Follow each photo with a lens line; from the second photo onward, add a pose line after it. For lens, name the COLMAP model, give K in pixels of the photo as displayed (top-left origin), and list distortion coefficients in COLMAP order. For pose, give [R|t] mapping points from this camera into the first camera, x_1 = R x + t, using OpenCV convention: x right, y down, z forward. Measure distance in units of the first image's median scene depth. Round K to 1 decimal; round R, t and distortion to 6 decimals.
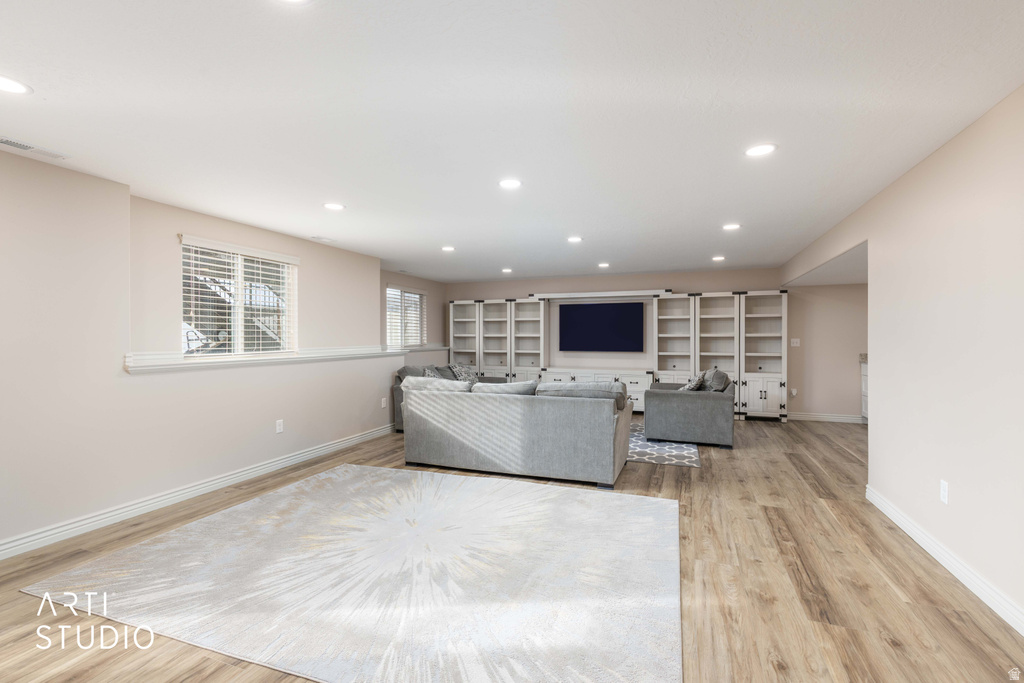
lens RADIAL K [[455.3, 0, 510.8], [0, 455.3, 338.8], [0, 0, 1]] dist [0.009180, -0.001621]
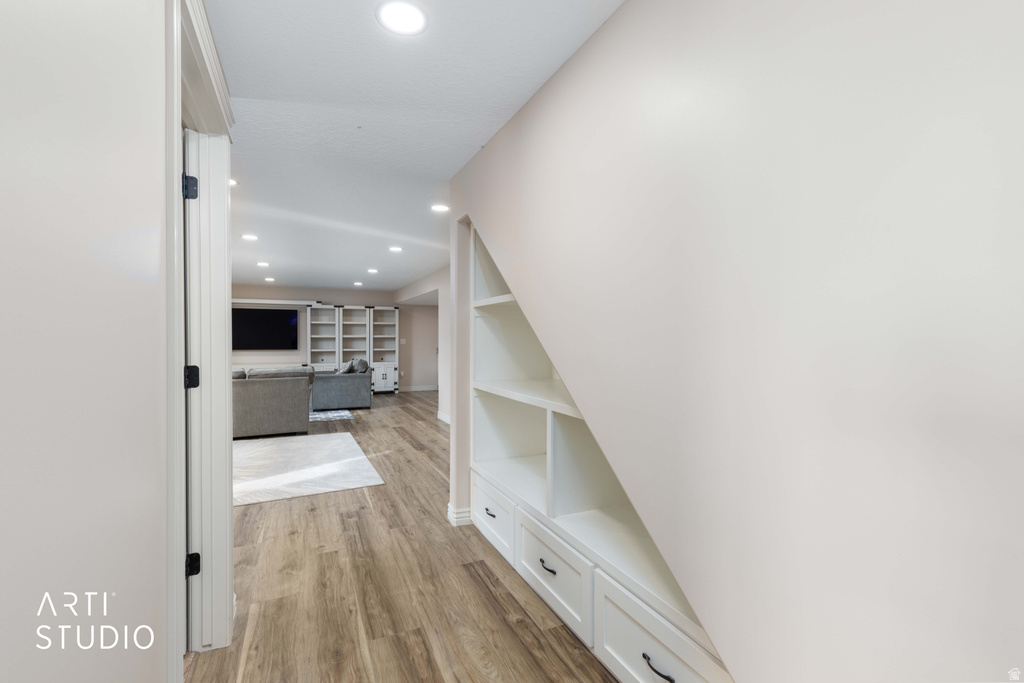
lens RADIAL K [[455.3, 0, 509.3], [0, 455.3, 338.2], [0, 0, 1]] dist [0.009180, -0.001621]
pose [[0.693769, 0.002196, 0.720195, -0.273546], [0.001569, 0.999988, -0.004561, 0.005602], [-0.720196, 0.004294, 0.693757, -0.377761]]
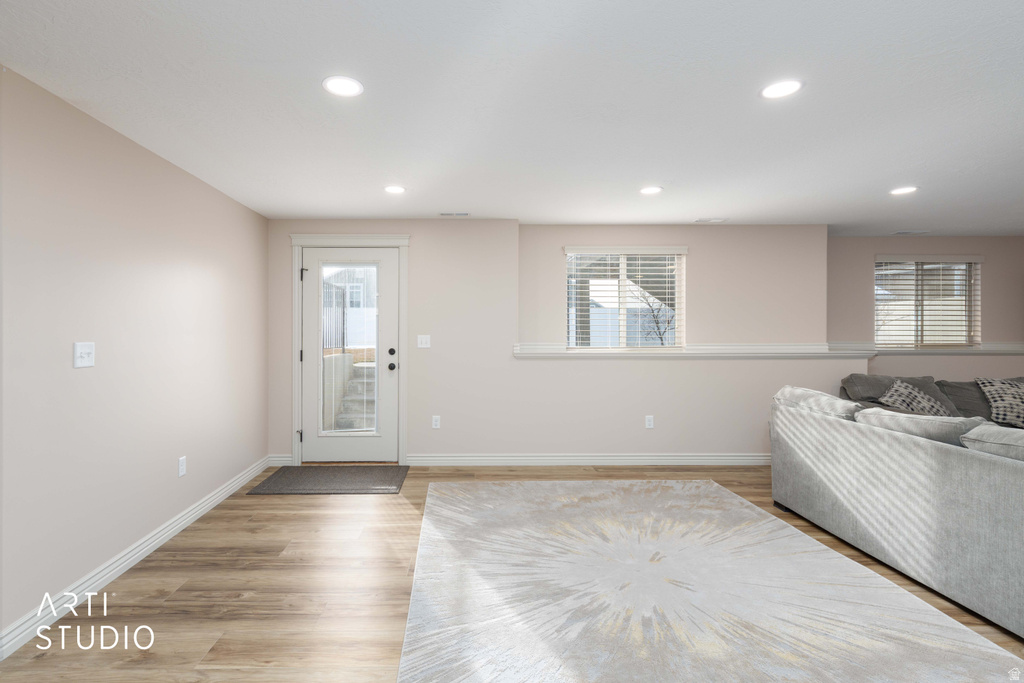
lens RADIAL K [[492.0, 0, 482.6], [0, 492.0, 334.1], [0, 0, 1]] dist [0.017403, -0.001752]
pose [[0.377859, 0.006663, -0.925839, 0.258224], [-0.005014, 0.999974, 0.005150, -0.001859], [0.925850, 0.002696, 0.377882, 0.196316]]
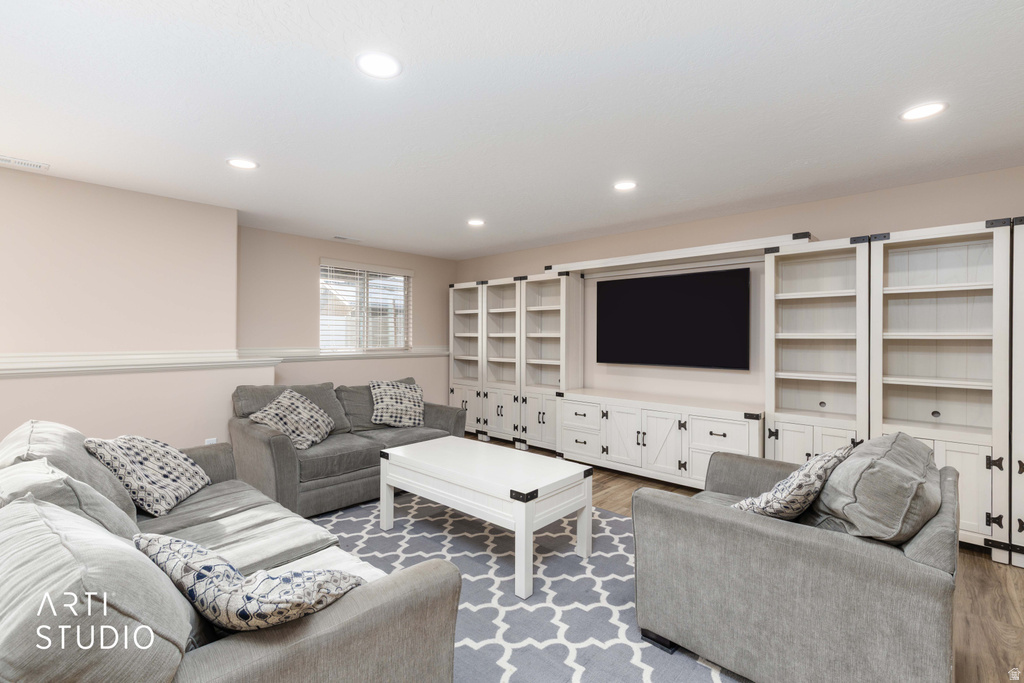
lens RADIAL K [[455.3, 0, 517.0], [0, 455.3, 336.9], [0, 0, 1]] dist [0.009180, -0.001621]
pose [[0.926804, 0.003882, -0.375525, 0.321647], [-0.006196, 0.999969, -0.004954, -0.002688], [0.375494, 0.006918, 0.926799, 0.601237]]
